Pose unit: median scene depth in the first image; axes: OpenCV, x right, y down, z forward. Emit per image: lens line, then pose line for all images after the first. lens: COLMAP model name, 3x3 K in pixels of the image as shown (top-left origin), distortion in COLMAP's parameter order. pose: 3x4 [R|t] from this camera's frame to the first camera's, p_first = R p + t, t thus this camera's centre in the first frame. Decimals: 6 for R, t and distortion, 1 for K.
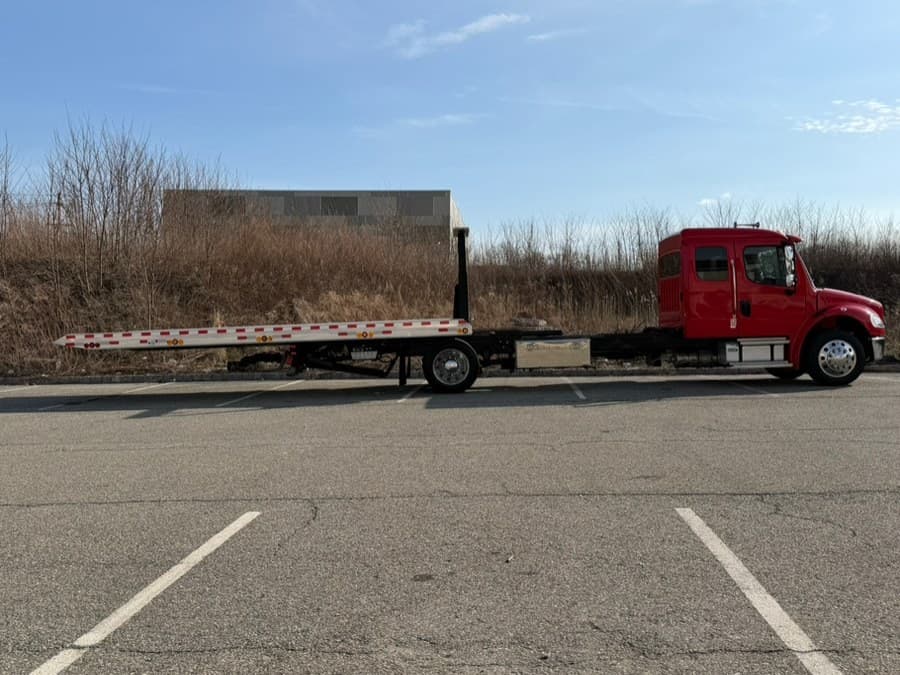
lens RADIAL K [[949.9, 0, 450.0], [0, 949.9, 337.5], [0, 0, 1]] dist [0.196971, -0.470533]
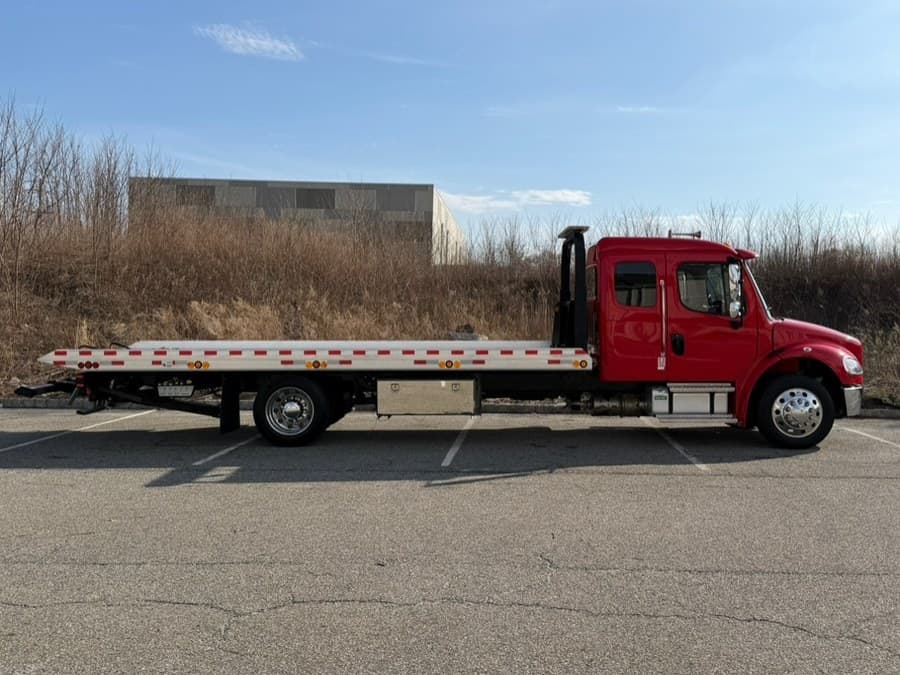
lens RADIAL K [[904.2, 0, 476.8], [0, 904.2, 337.6], [0, 0, 1]] dist [0.085999, -0.001365]
pose [[0.999628, 0.023478, -0.013851, 0.156303], [-0.023308, 0.999652, 0.012372, -0.040061], [0.014137, -0.012044, 0.999828, 0.278032]]
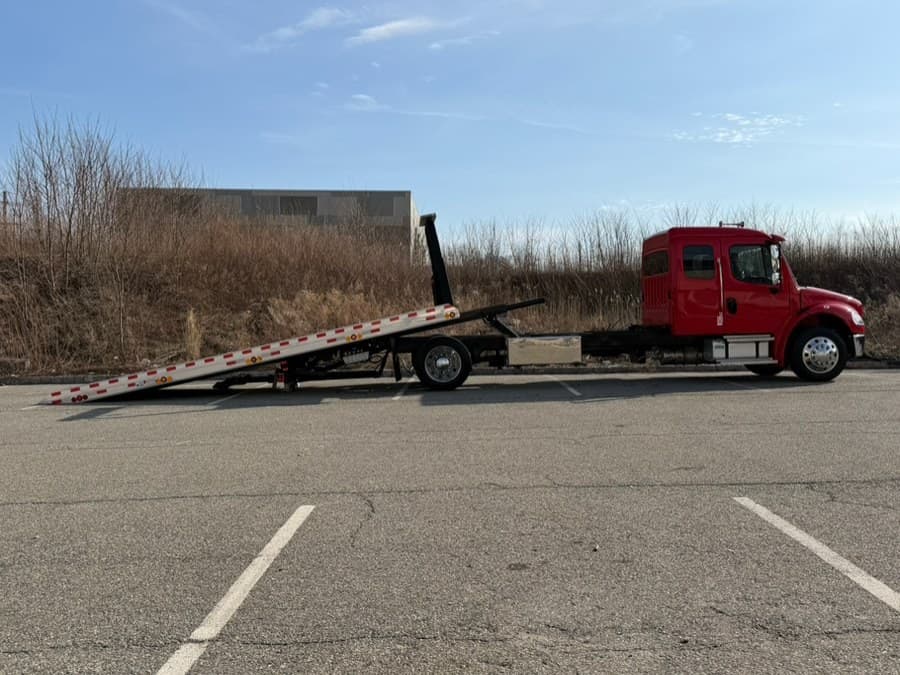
lens RADIAL K [[949.9, 0, 450.0], [0, 949.9, 337.5], [0, 0, 1]] dist [0.196971, -0.470533]
pose [[0.998148, -0.001294, 0.060811, -0.051222], [0.001469, 0.999995, -0.002822, 0.005420], [-0.060807, 0.002906, 0.998145, 0.005372]]
